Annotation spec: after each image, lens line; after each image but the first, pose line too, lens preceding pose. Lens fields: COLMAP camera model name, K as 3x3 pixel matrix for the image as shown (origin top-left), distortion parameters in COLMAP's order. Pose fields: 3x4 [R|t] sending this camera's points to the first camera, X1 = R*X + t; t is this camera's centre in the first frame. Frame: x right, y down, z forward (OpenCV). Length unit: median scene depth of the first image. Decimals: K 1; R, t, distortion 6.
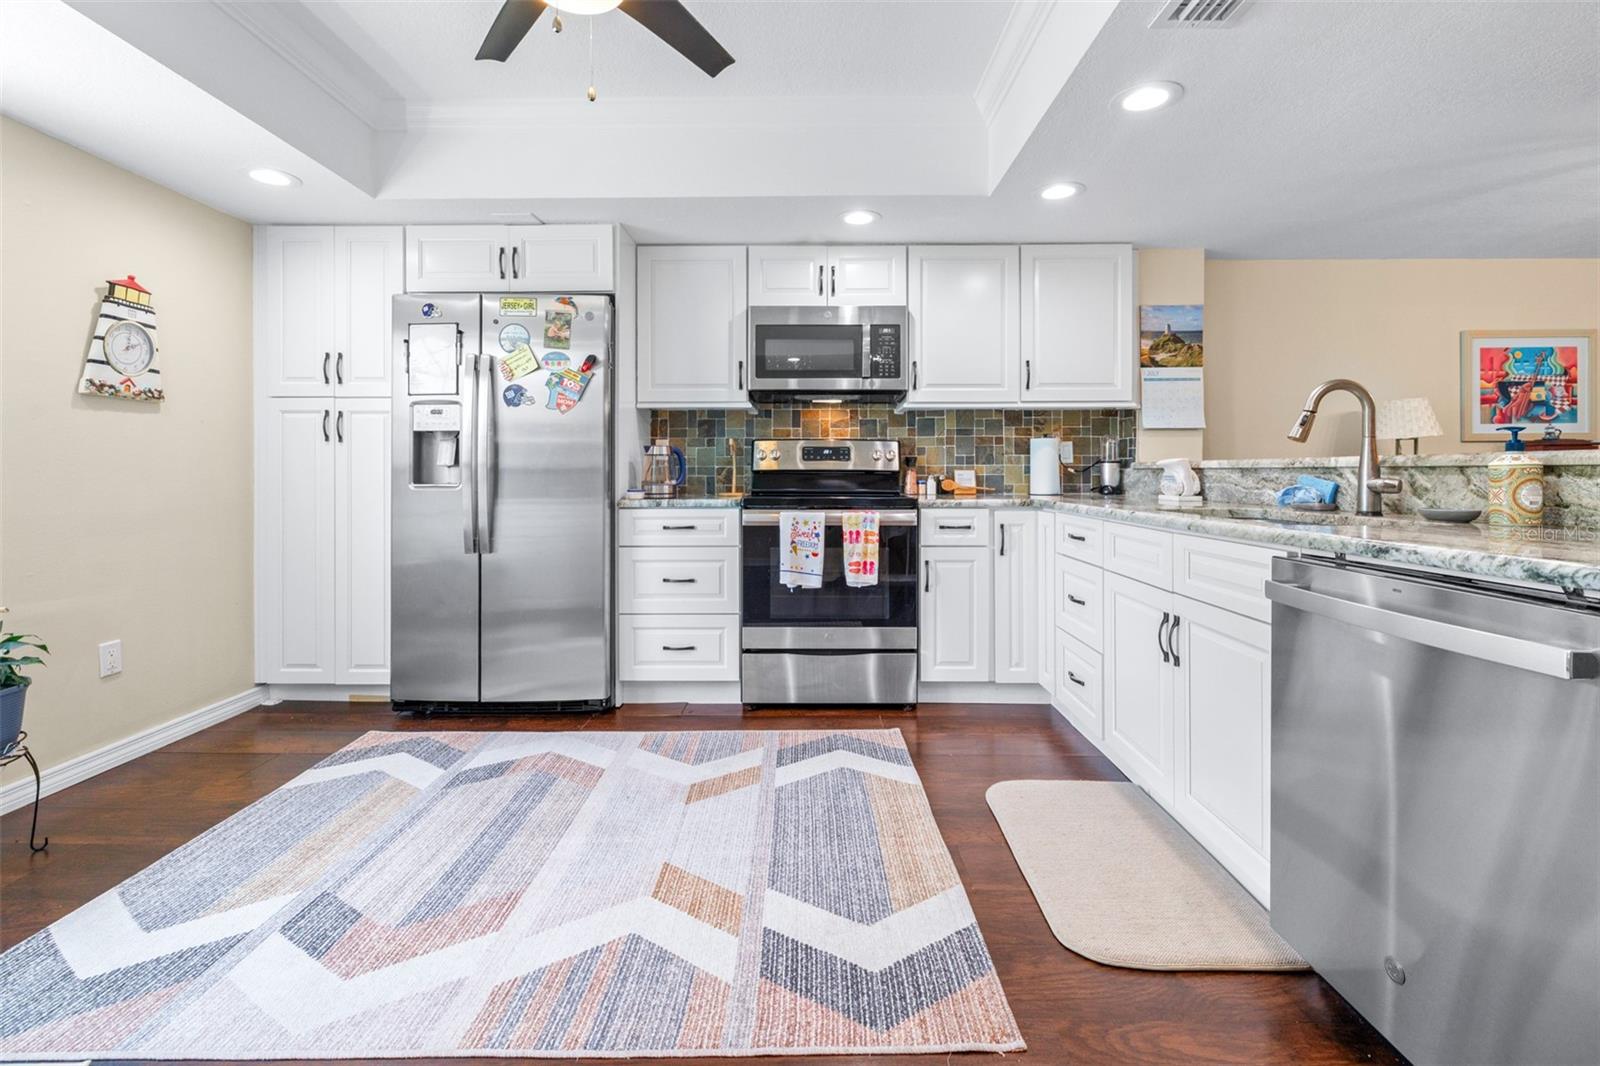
lens RADIAL K [[704.5, 0, 797.4], [0, 704.5, 472.7], [0, 0, 1]] dist [-0.001682, -0.000129]
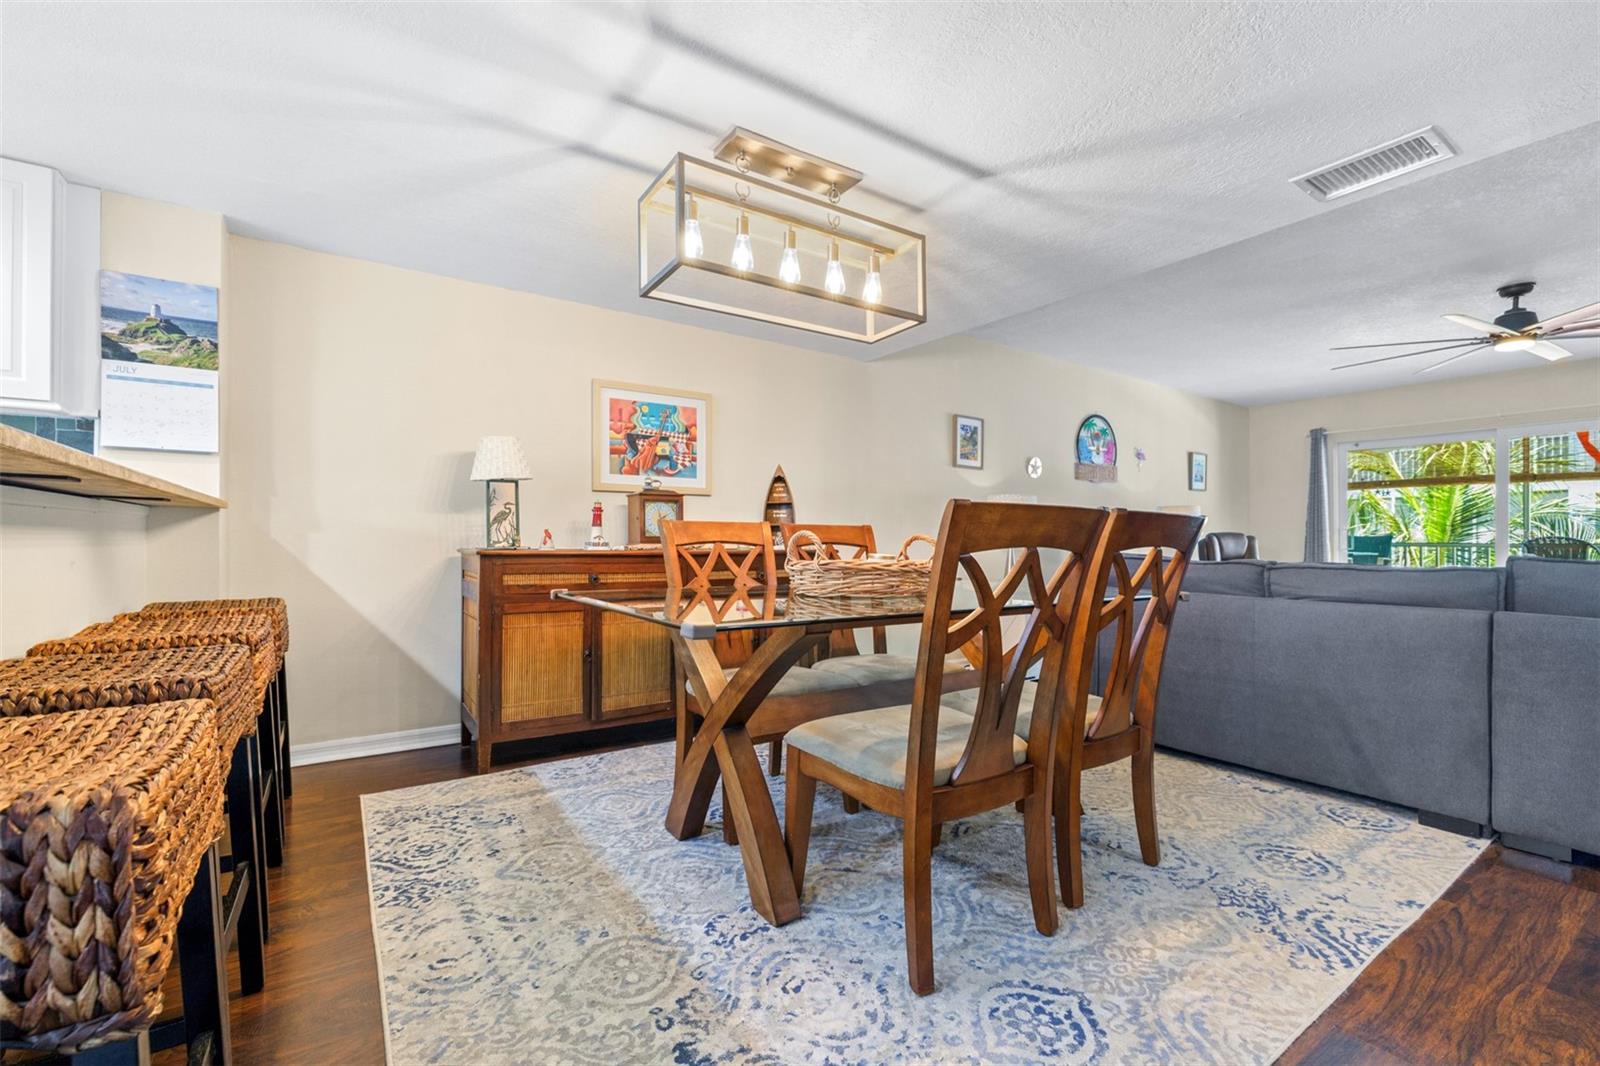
lens RADIAL K [[674.0, 0, 800.0], [0, 674.0, 533.0], [0, 0, 1]] dist [-0.002447, -0.000104]
pose [[0.821283, 0.013799, 0.570355, 0.766763], [-0.005826, 0.999858, -0.015800, 0.033850], [-0.570492, 0.009654, 0.821246, 0.069101]]
